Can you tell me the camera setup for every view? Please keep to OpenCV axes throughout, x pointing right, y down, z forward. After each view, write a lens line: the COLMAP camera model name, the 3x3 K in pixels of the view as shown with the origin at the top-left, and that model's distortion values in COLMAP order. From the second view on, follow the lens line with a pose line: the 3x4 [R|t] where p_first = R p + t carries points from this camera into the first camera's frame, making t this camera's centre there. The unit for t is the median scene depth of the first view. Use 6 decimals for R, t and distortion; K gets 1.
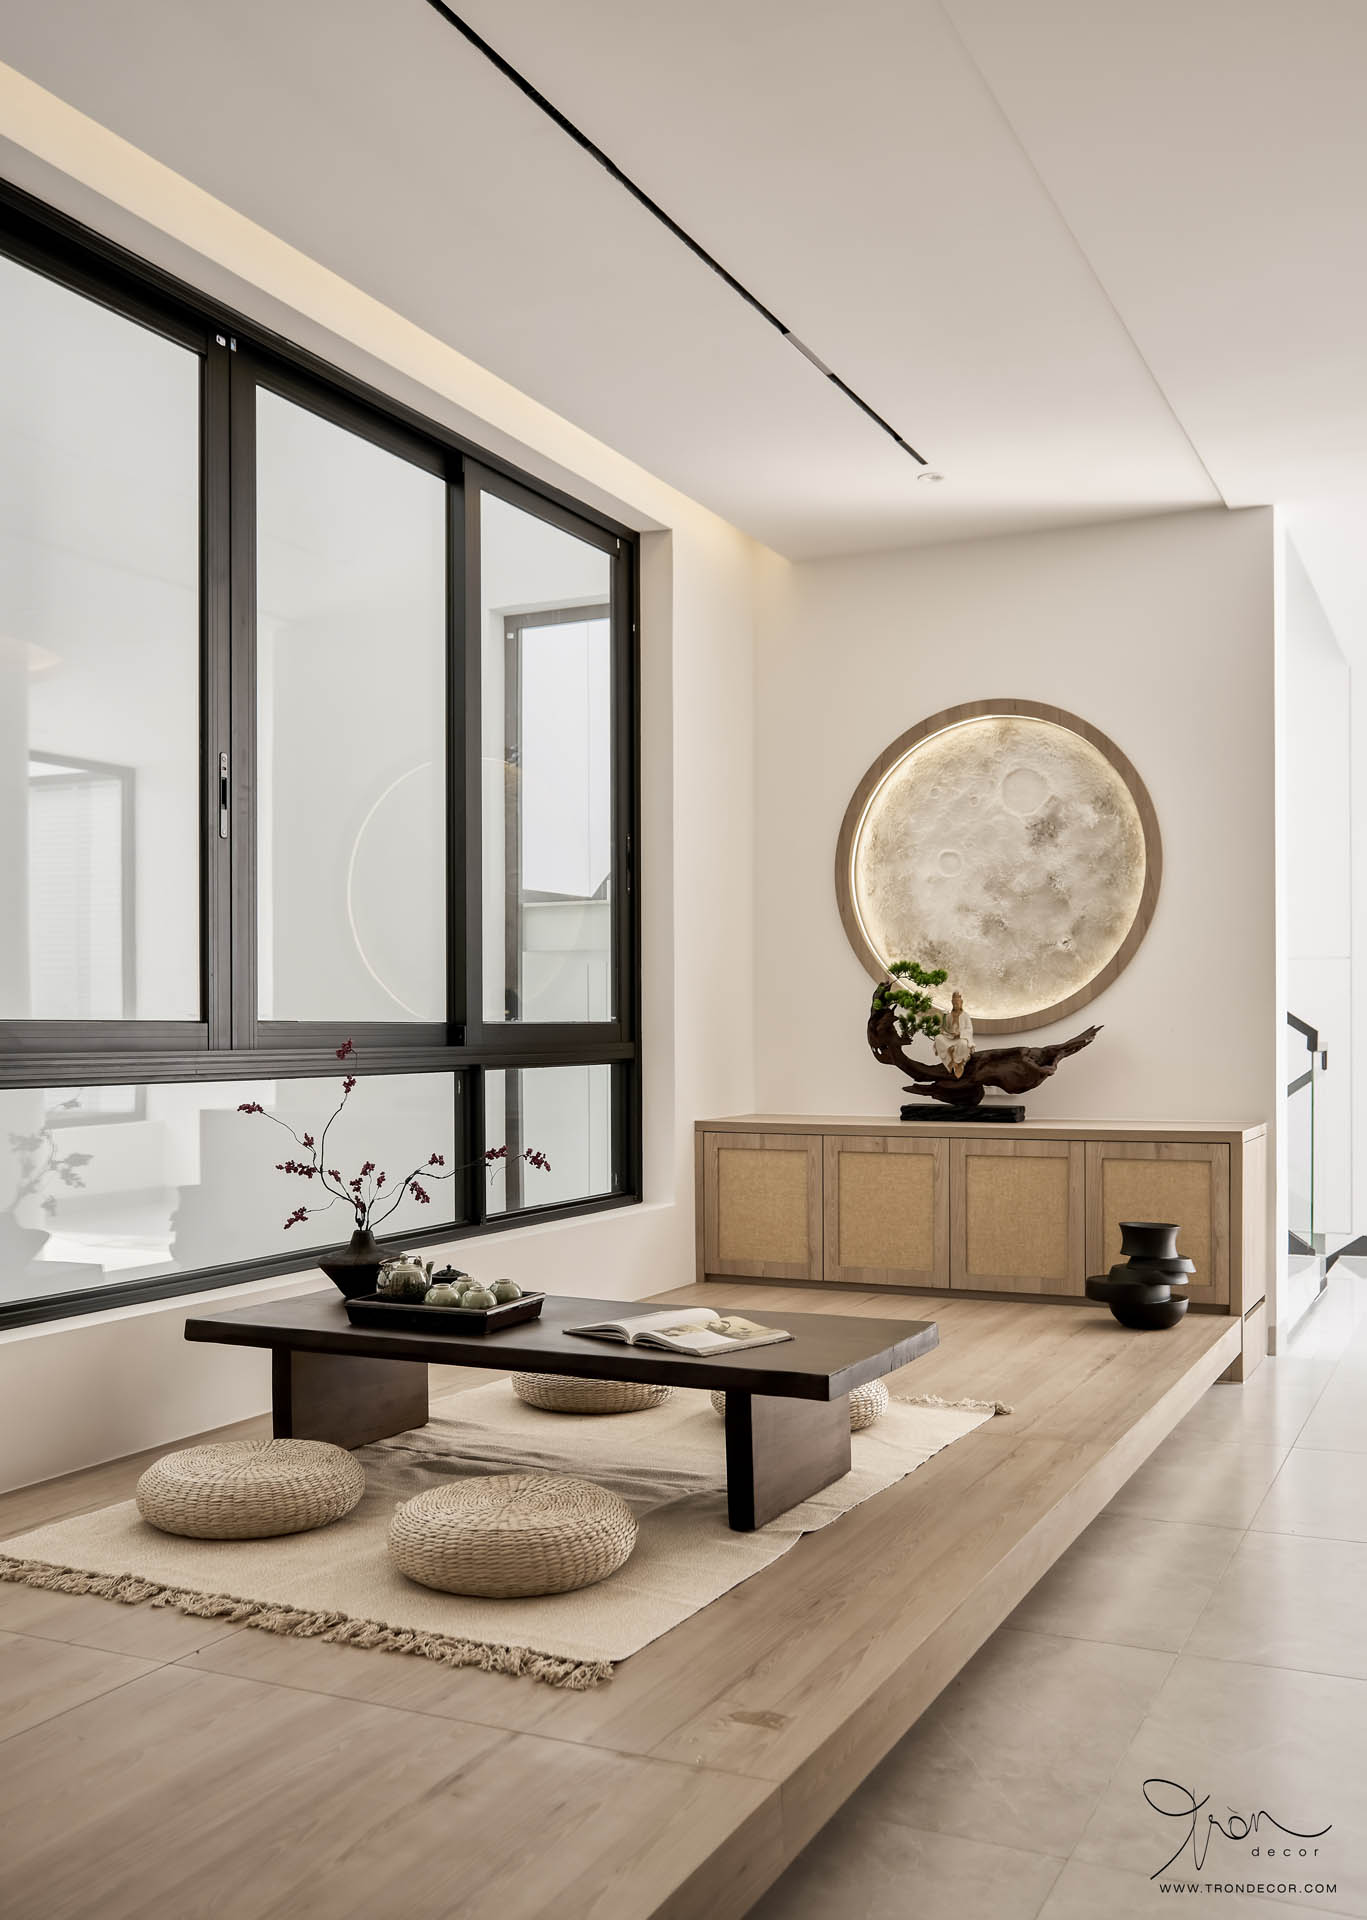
lens RADIAL K [[1813.2, 0, 680.2], [0, 1813.2, 958.1], [0, 0, 1]] dist [-0.008331, 0.000156]
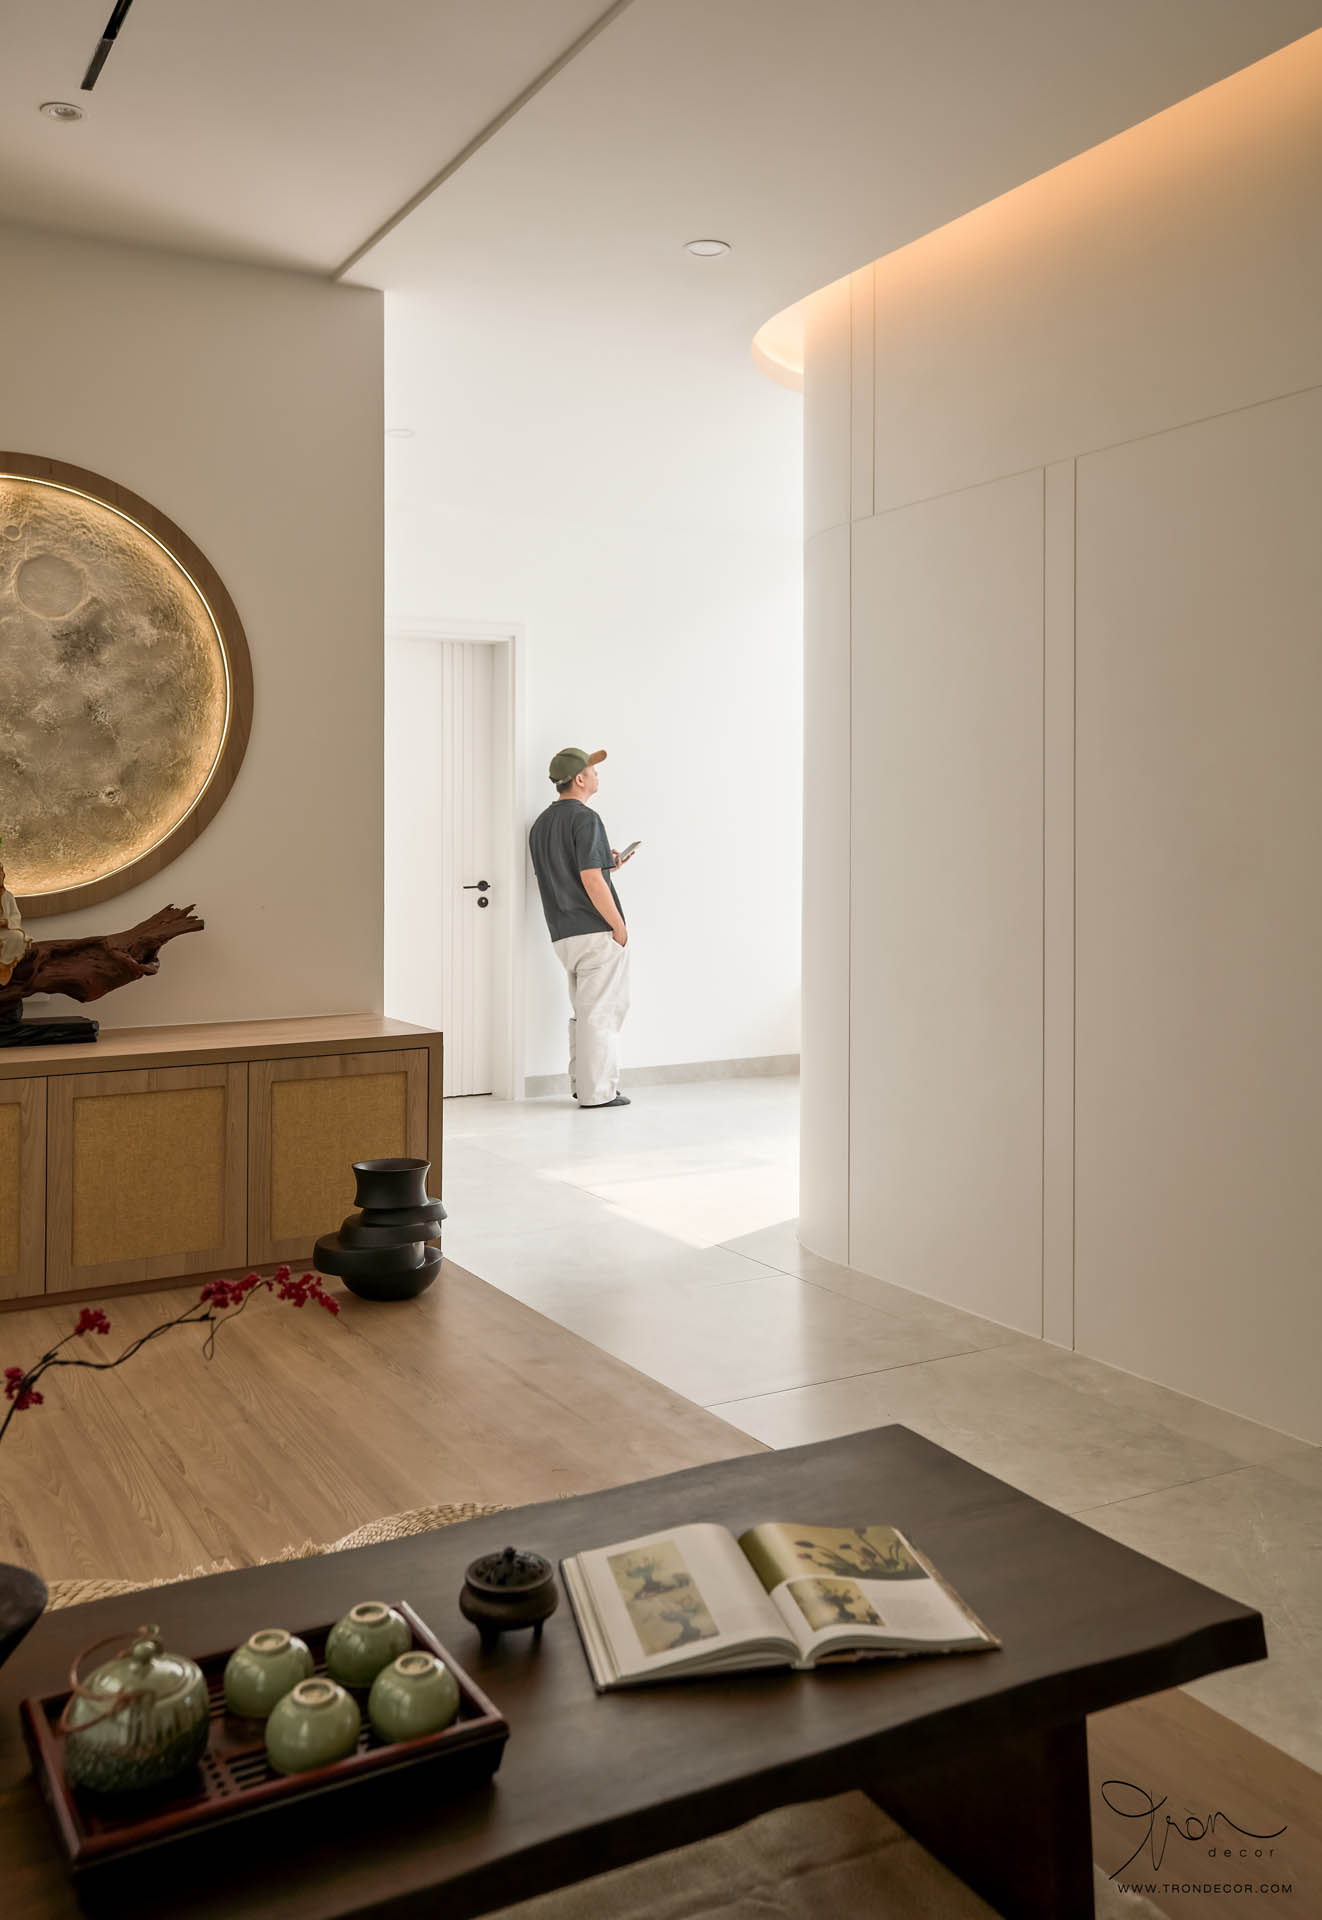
lens RADIAL K [[1660.0, 0, 725.7], [0, 1660.0, 794.7], [0, 0, 1]] dist [0.018184, 0.020547]
pose [[0.562368, 0.020182, 0.826641, -0.224508], [-0.028971, 0.999569, -0.004695, -0.012784], [-0.826379, -0.021308, 0.562710, 0.405592]]
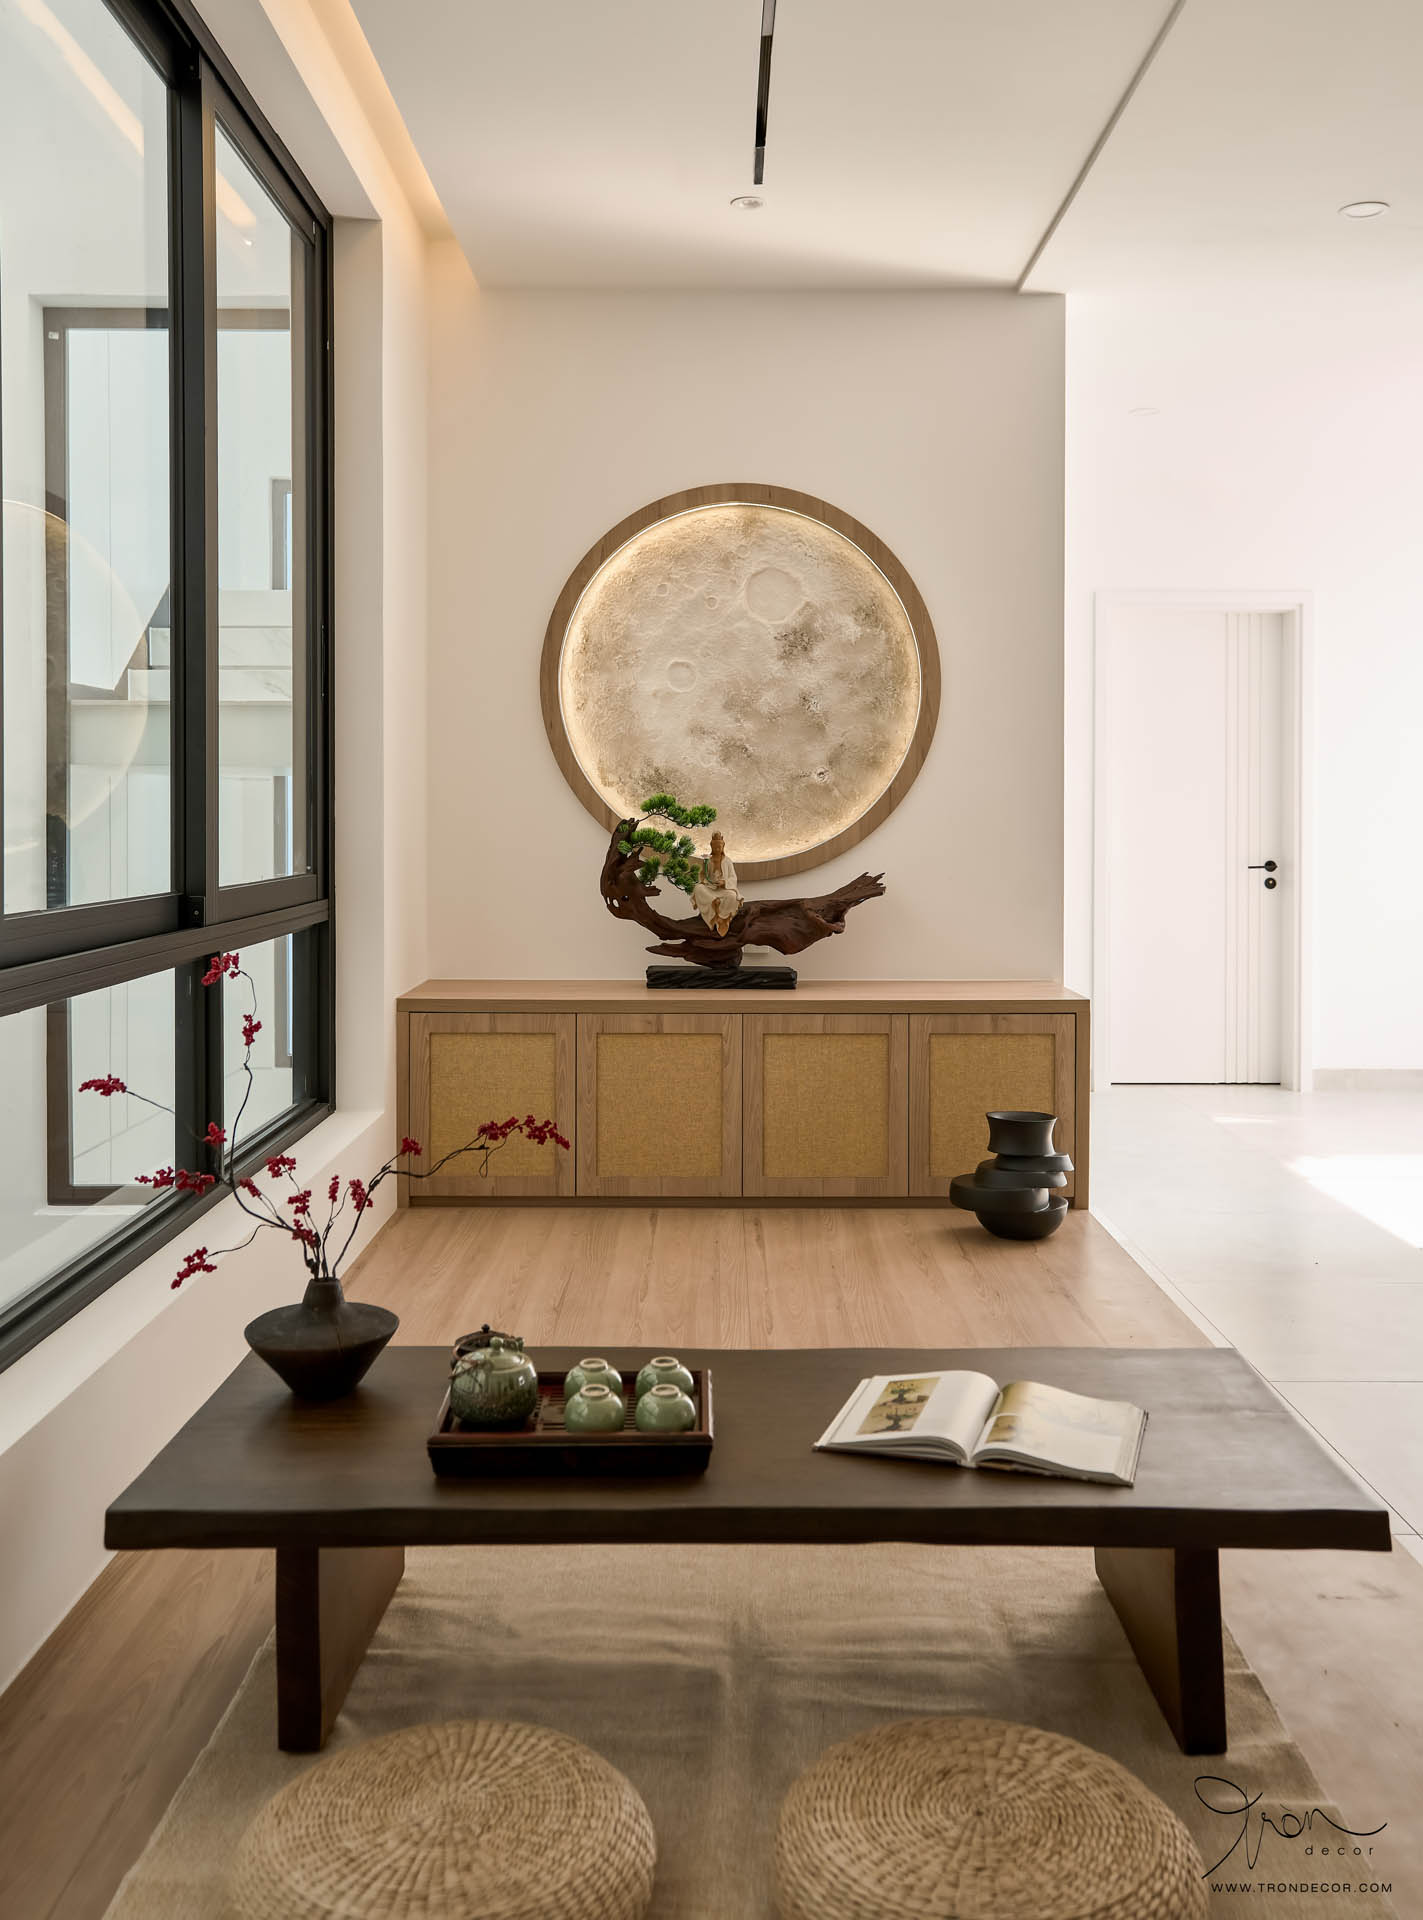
lens RADIAL K [[1802.9, 0, 769.1], [0, 1802.9, 779.1], [0, 0, 1]] dist [0.029863, 0.007812]
pose [[0.892553, 0.014391, 0.450712, -0.201389], [-0.023678, 0.999608, 0.014973, -0.018903], [-0.450320, -0.024036, 0.892544, 0.251944]]
